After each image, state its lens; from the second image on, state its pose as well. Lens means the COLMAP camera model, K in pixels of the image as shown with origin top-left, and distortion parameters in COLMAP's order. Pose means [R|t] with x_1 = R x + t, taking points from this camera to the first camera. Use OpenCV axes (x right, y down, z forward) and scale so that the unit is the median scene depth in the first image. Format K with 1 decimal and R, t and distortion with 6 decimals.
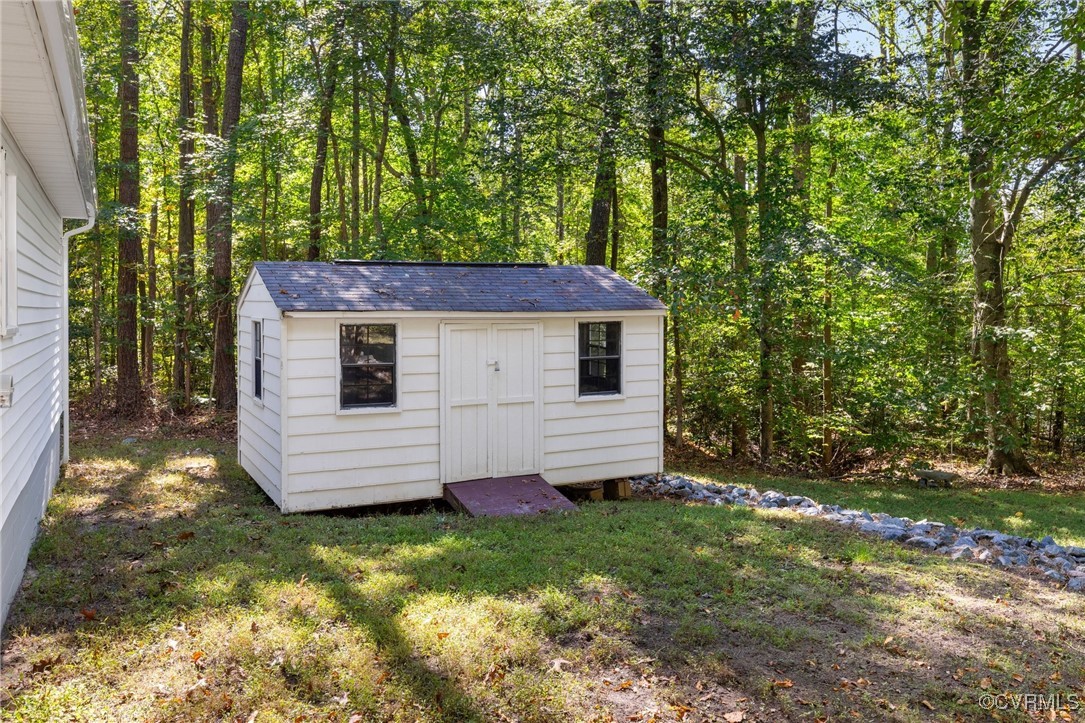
lens RADIAL K [[890.7, 0, 542.5], [0, 890.7, 361.5], [0, 0, 1]] dist [-0.001931, -0.000502]
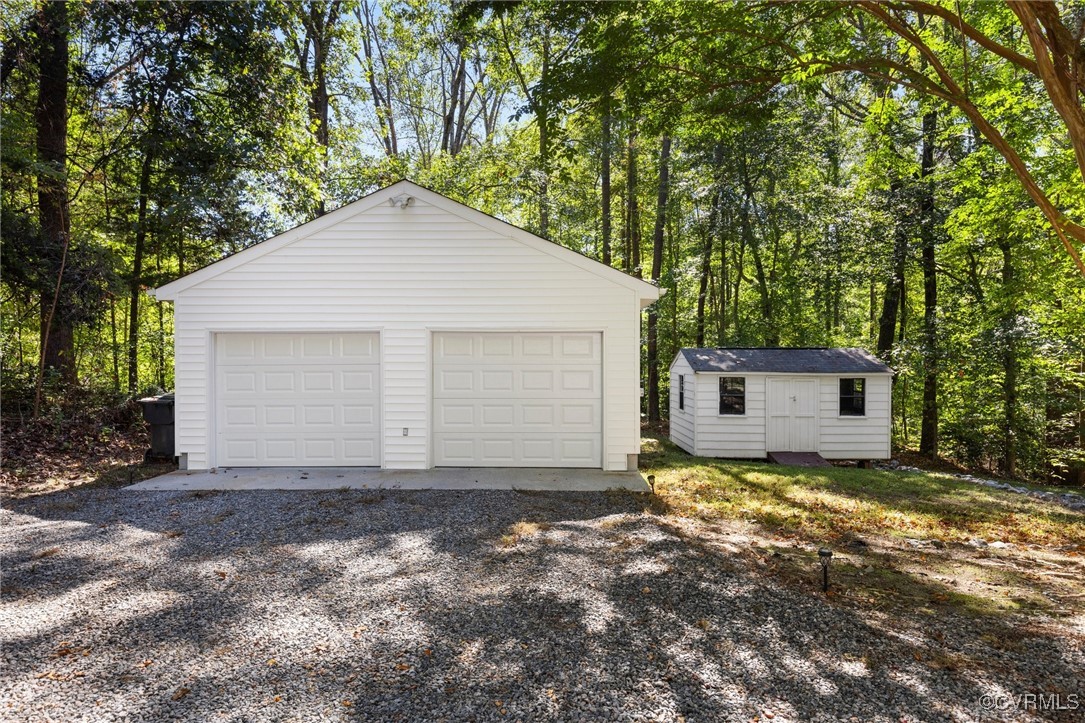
lens RADIAL K [[692.4, 0, 542.5], [0, 692.4, 361.5], [0, 0, 1]] dist [0.005651, 0.000668]
pose [[0.900633, 0.006041, -0.434539, 0.114745], [-0.034722, 0.997707, -0.058095, 0.031925], [0.433192, 0.067411, 0.898777, -0.679869]]
